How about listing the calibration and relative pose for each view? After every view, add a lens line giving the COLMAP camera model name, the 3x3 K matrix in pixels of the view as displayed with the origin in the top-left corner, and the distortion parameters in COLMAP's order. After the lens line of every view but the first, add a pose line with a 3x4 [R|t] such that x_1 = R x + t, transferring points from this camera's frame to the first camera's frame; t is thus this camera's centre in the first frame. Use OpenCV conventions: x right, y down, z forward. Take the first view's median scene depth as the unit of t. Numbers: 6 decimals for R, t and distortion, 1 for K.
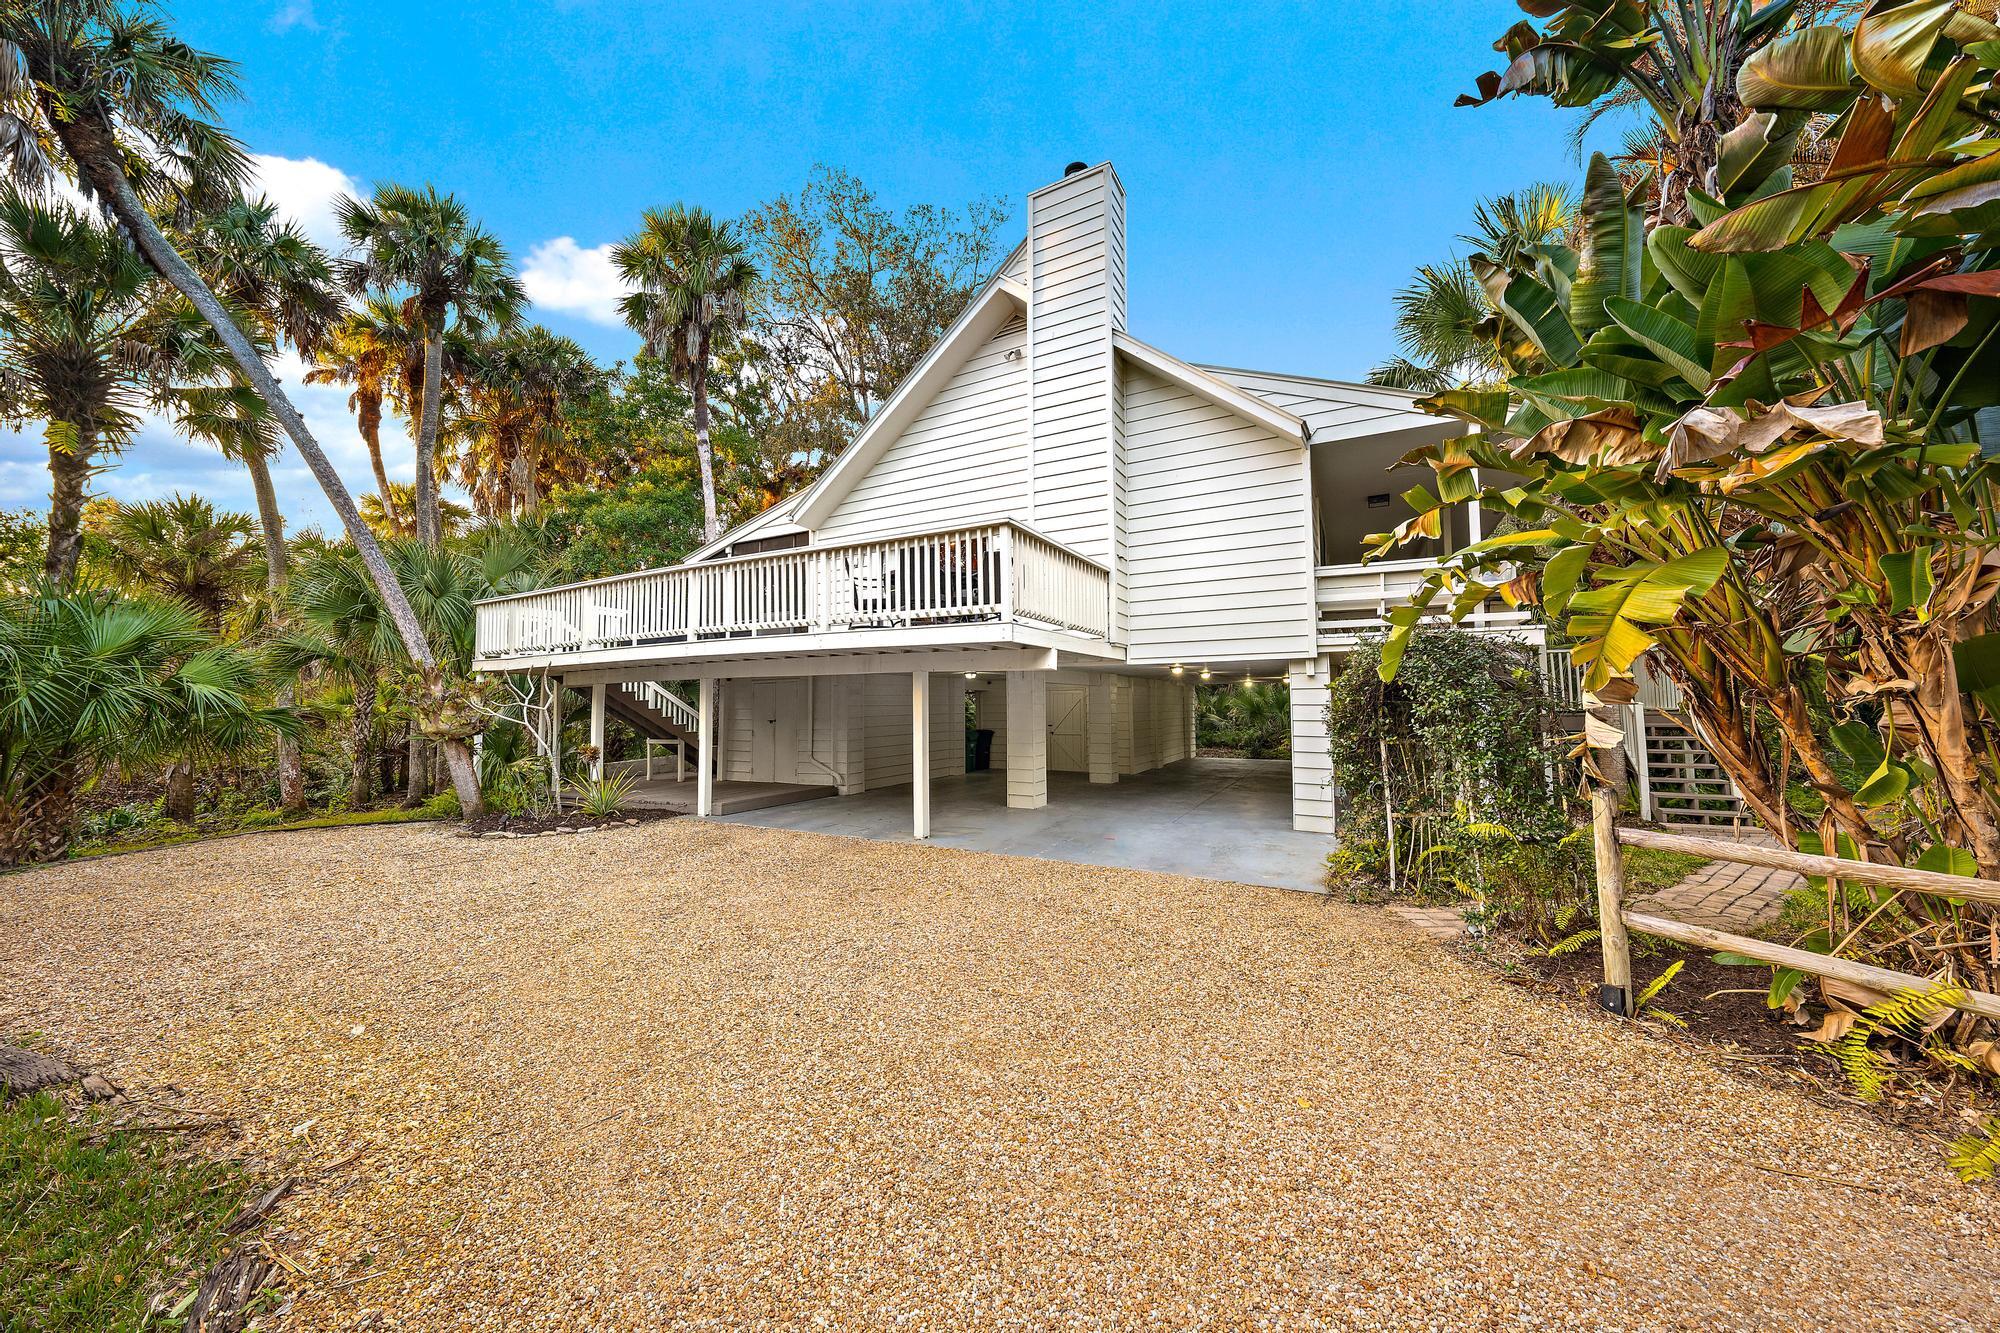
lens RADIAL K [[683.3, 0, 991.0], [0, 683.3, 657.9], [0, 0, 1]] dist [0.000360, -0.000011]
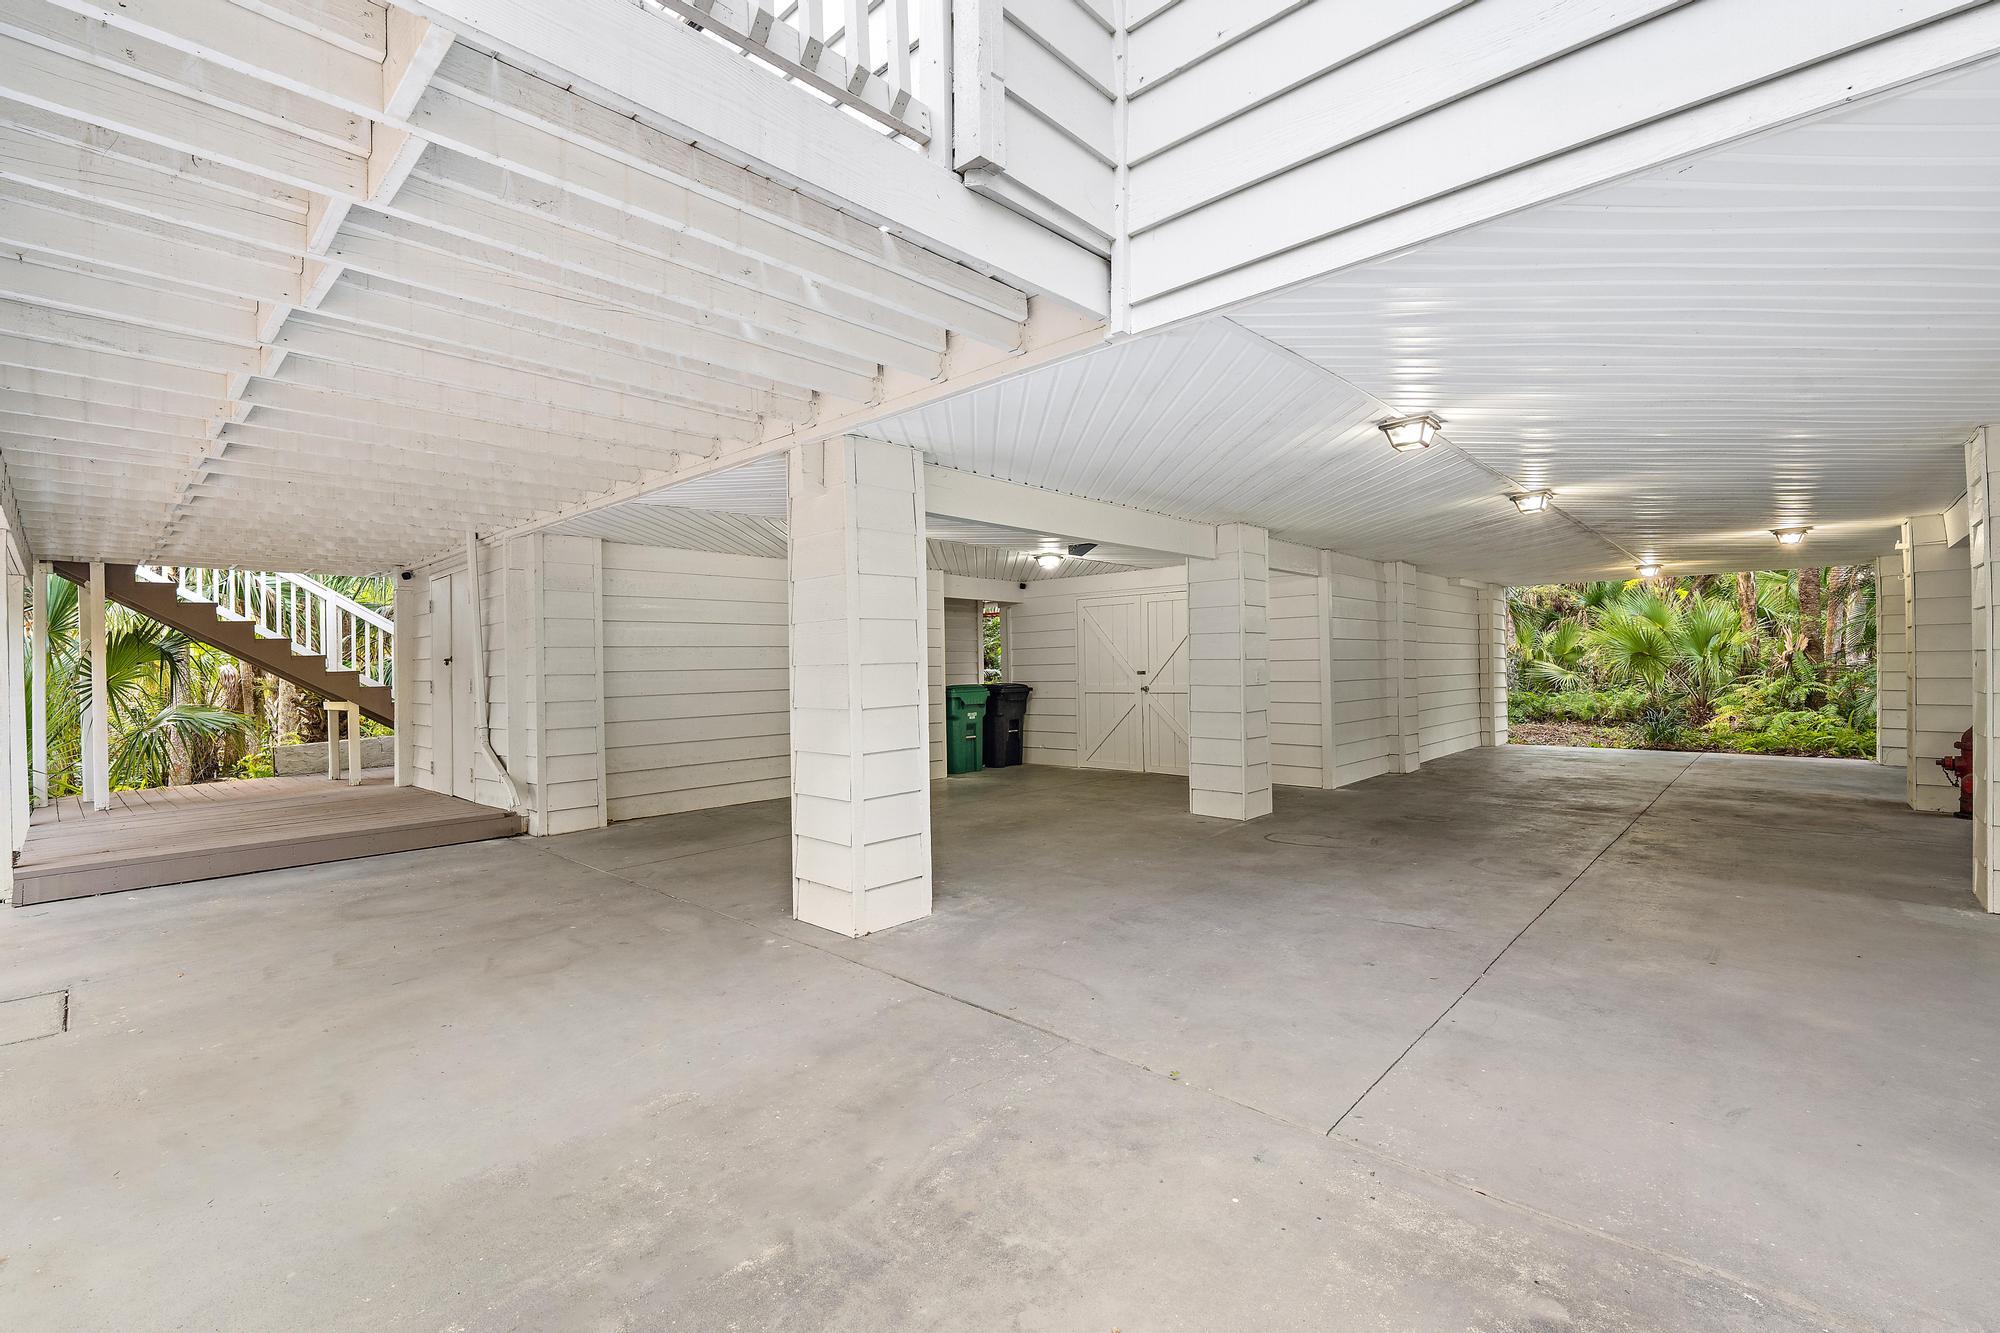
lens RADIAL K [[858.0, 0, 996.8], [0, 858.0, 659.9], [0, 0, 1]] dist [-0.000441, -0.000057]
pose [[0.967509, -0.013749, -0.252464, 0.168776], [0.028982, 0.997970, 0.056717, 0.068459], [0.251172, -0.062191, 0.965943, 0.532438]]
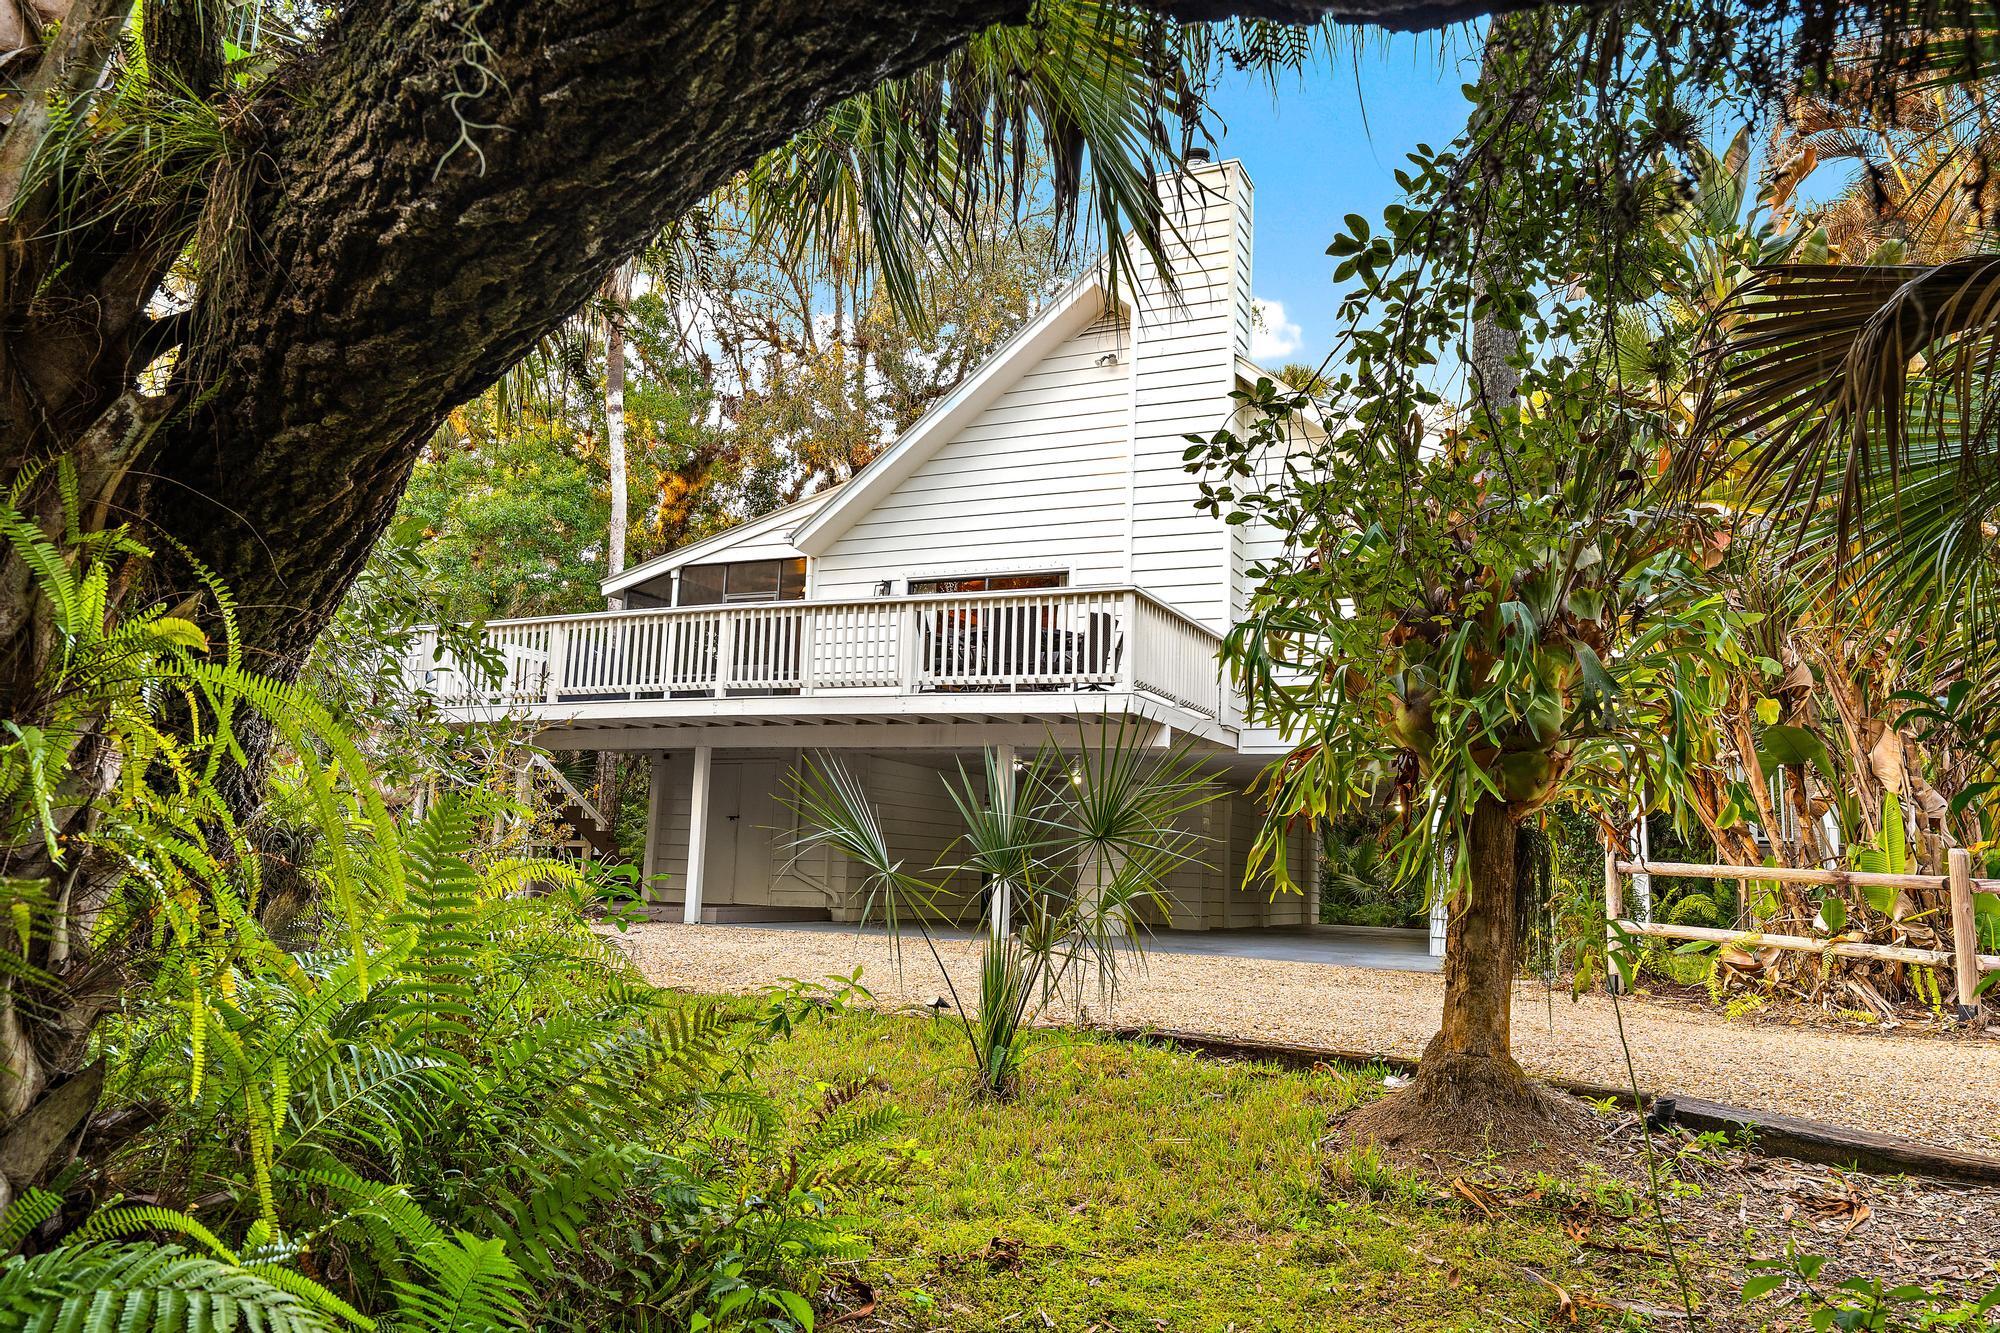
lens RADIAL K [[1410.8, 0, 1004.0], [0, 1410.8, 669.8], [0, 0, 1]] dist [-0.008758, -0.000911]
pose [[0.996615, 0.052596, 0.063186, -0.137085], [-0.047534, 0.995732, -0.079106, 0.040103], [-0.067077, 0.075834, 0.994862, -0.475663]]
